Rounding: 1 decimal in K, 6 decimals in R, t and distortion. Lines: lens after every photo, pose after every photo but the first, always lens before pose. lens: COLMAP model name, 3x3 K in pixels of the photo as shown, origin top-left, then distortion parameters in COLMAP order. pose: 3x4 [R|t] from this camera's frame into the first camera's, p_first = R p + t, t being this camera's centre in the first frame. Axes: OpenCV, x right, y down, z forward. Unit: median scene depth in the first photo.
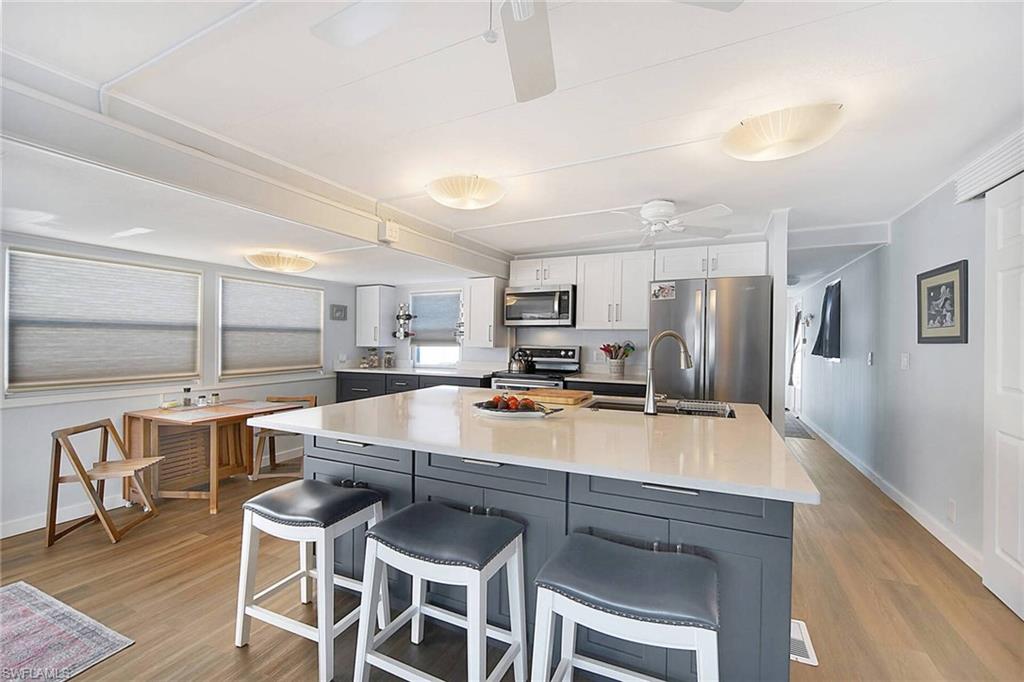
lens RADIAL K [[423.9, 0, 513.0], [0, 423.9, 340.6], [0, 0, 1]] dist [-0.001570, -0.000089]
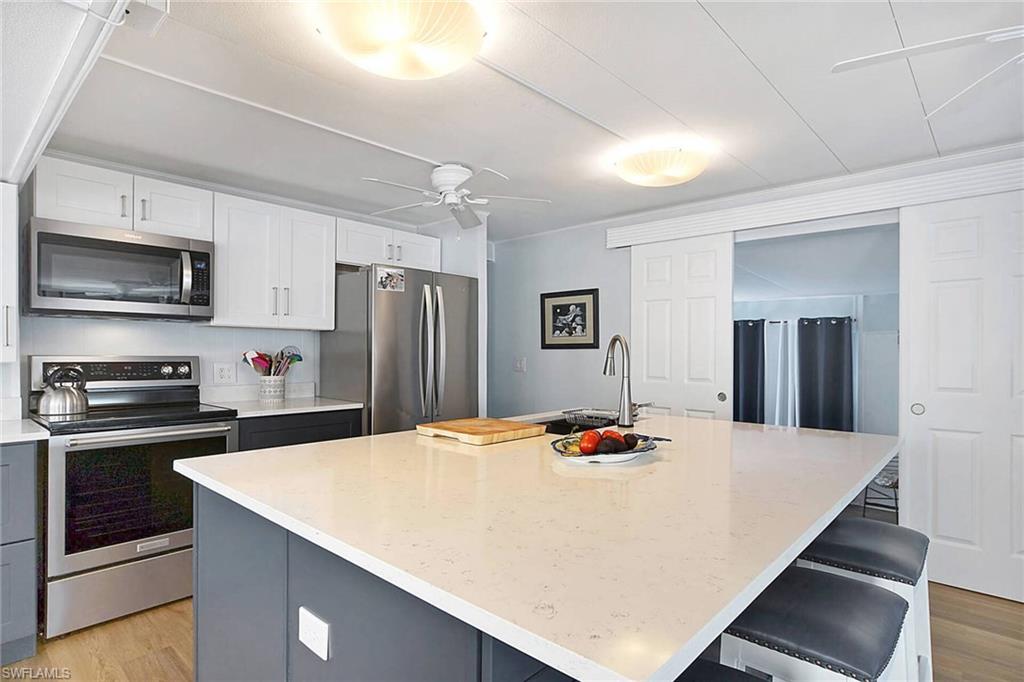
lens RADIAL K [[540.6, 0, 512.6], [0, 540.6, 346.1], [0, 0, 1]] dist [0.002706, 0.000286]
pose [[0.297867, 0.004866, 0.954595, -0.588052], [-0.000318, 0.999987, -0.004998, 0.006041], [-0.954607, 0.001185, 0.297864, 0.612609]]
